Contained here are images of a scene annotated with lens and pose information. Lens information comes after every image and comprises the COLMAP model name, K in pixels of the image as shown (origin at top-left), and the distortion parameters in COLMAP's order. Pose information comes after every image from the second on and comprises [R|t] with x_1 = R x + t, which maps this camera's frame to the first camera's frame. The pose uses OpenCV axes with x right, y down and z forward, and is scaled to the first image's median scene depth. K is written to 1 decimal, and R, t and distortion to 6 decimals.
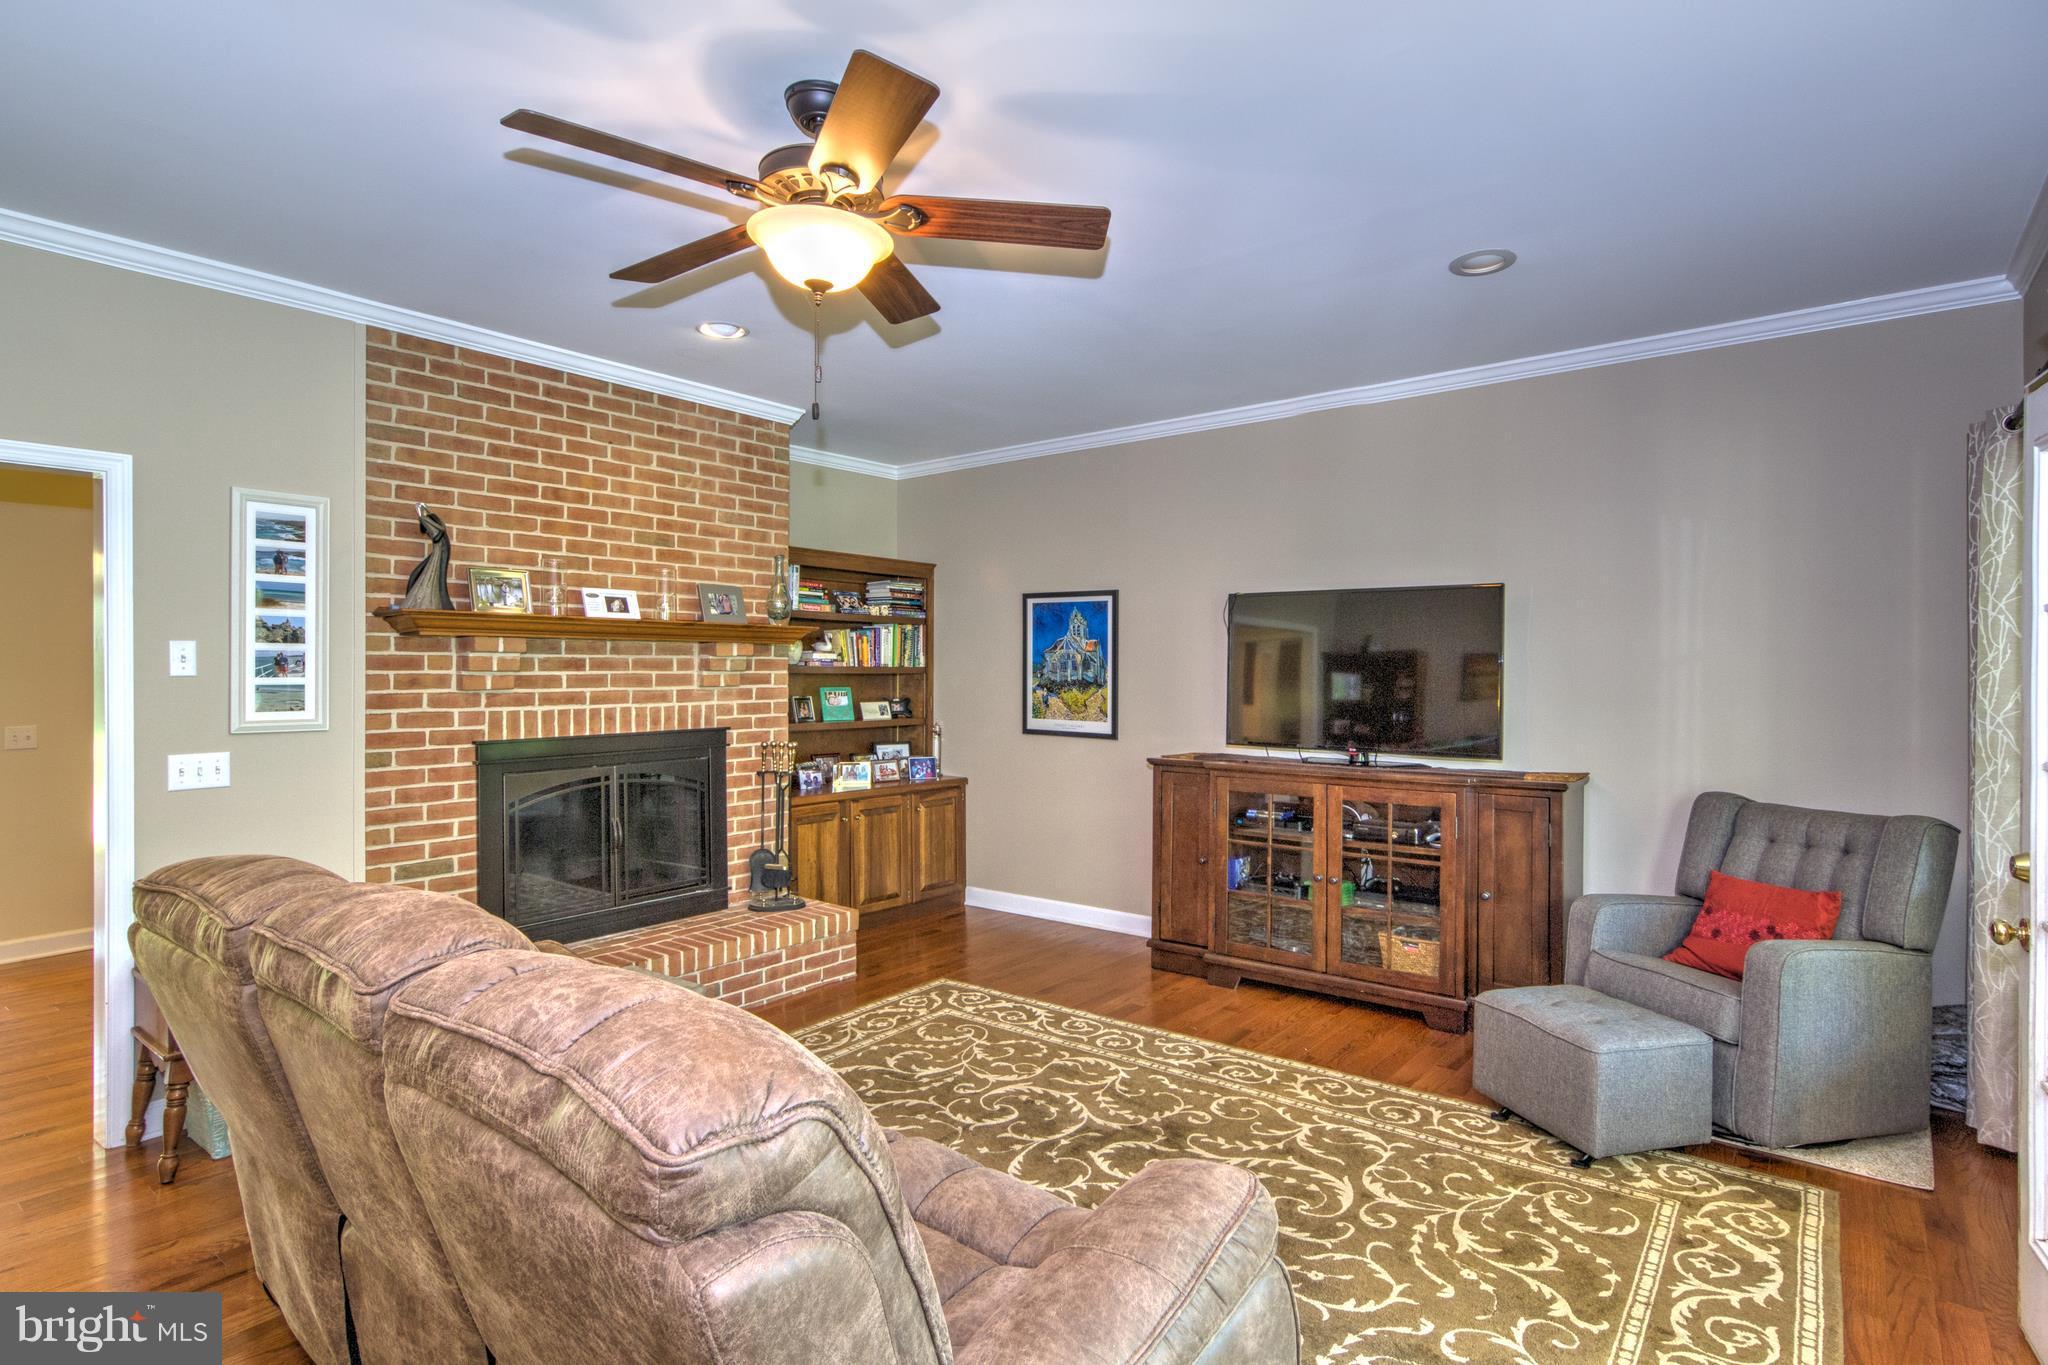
lens RADIAL K [[1044.6, 0, 1043.3], [0, 1044.6, 675.9], [0, 0, 1]] dist [-0.001167, -0.000242]
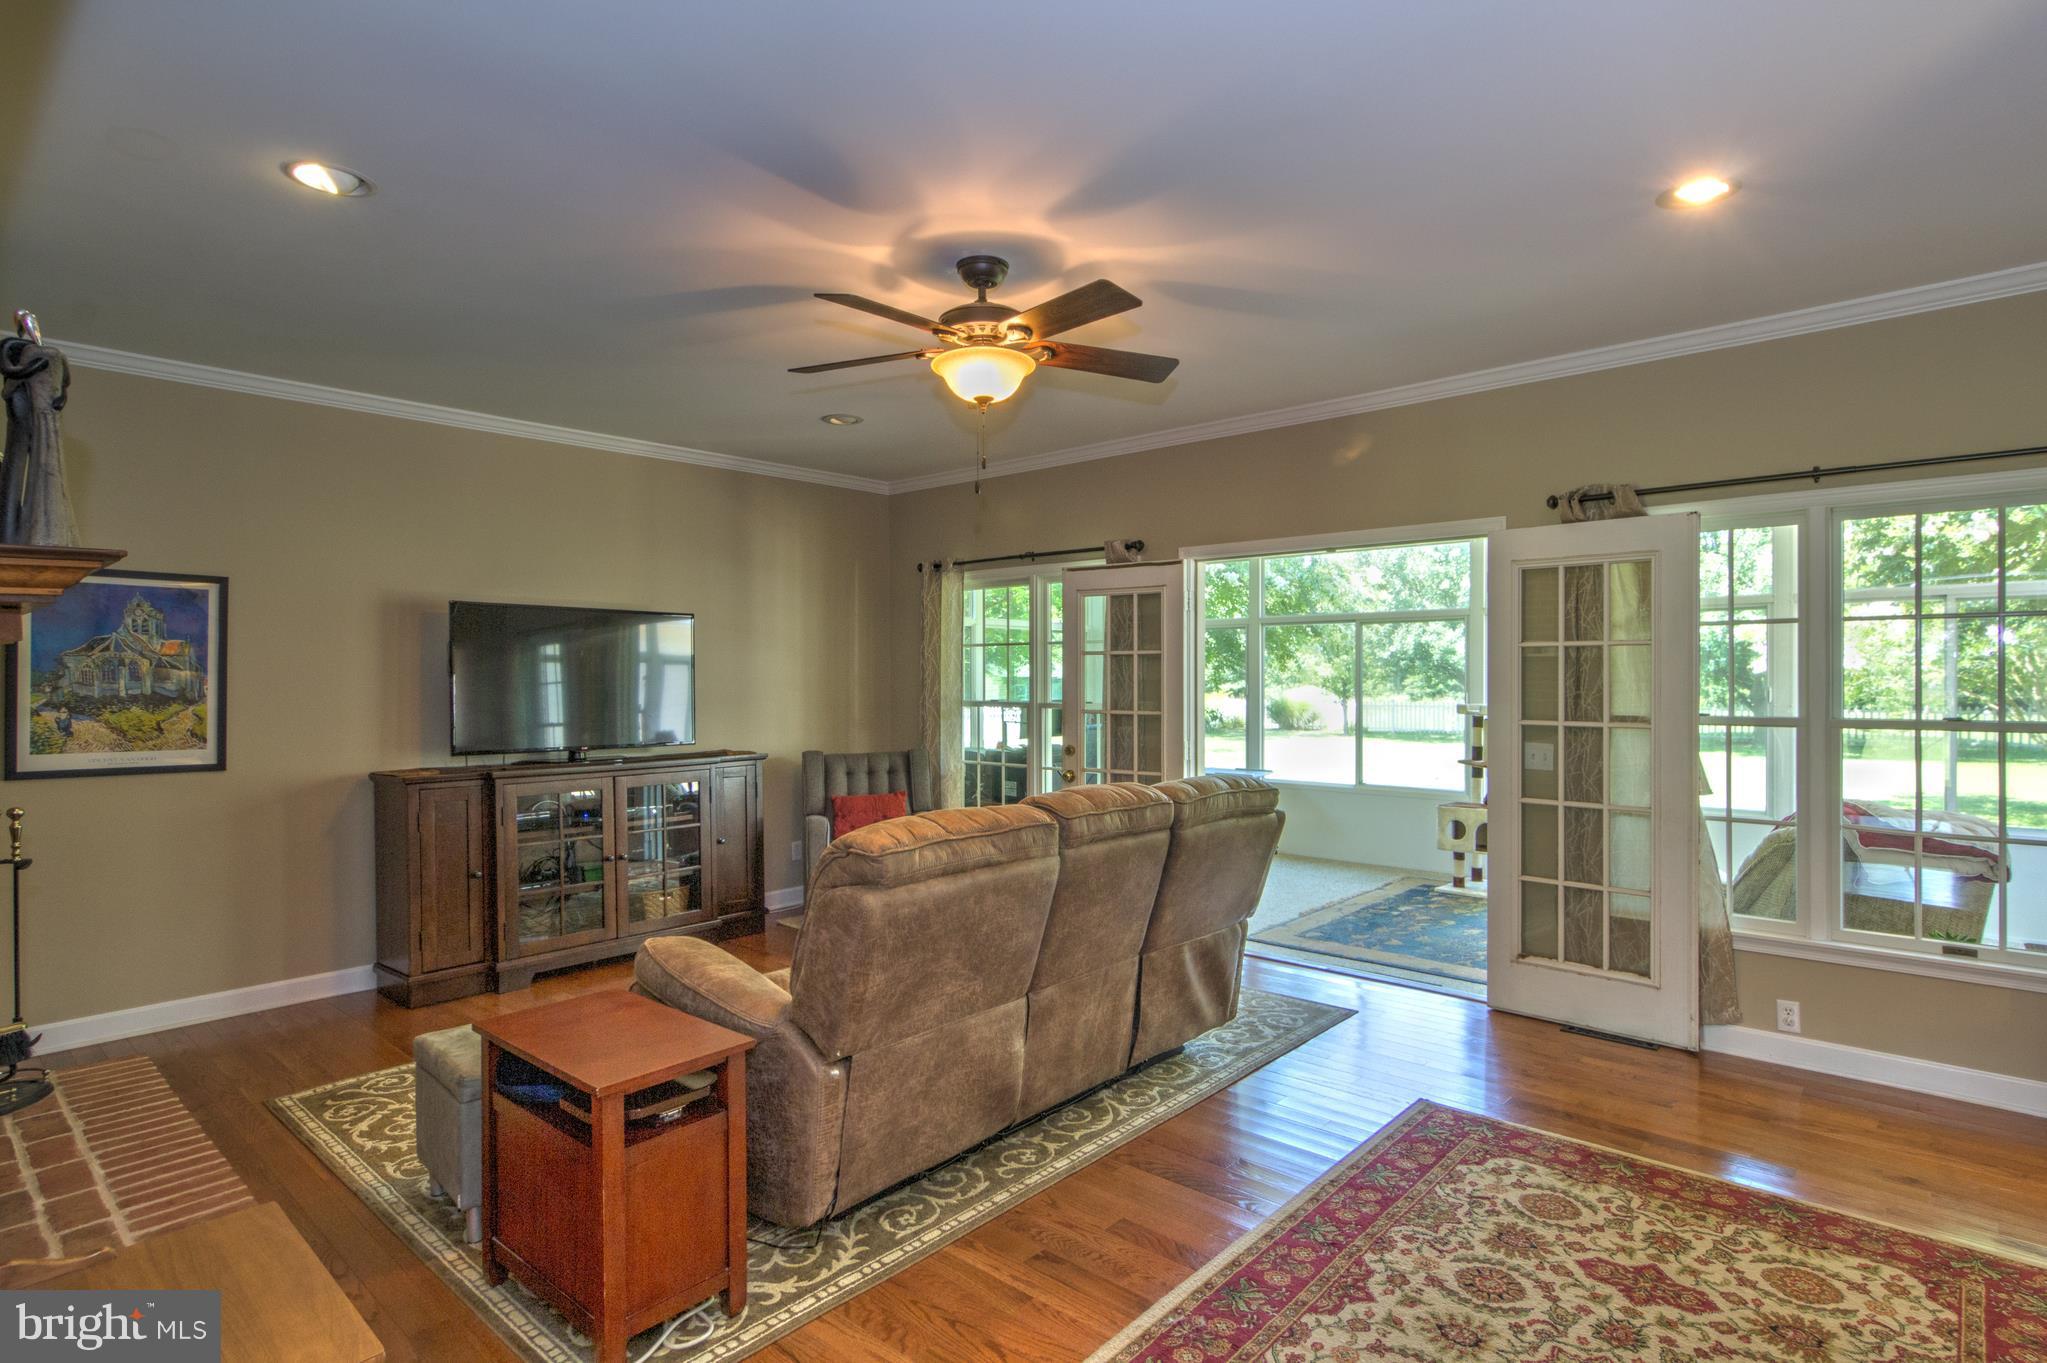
lens RADIAL K [[1044.1, 0, 1042.8], [0, 1044.1, 674.9], [0, 0, 1]] dist [-0.001167, -0.000242]
pose [[0.073818, 0.003100, 0.997267, -1.117139], [0.013624, 0.999899, -0.004117, 0.002842], [-0.997179, 0.013890, 0.073768, 0.571016]]
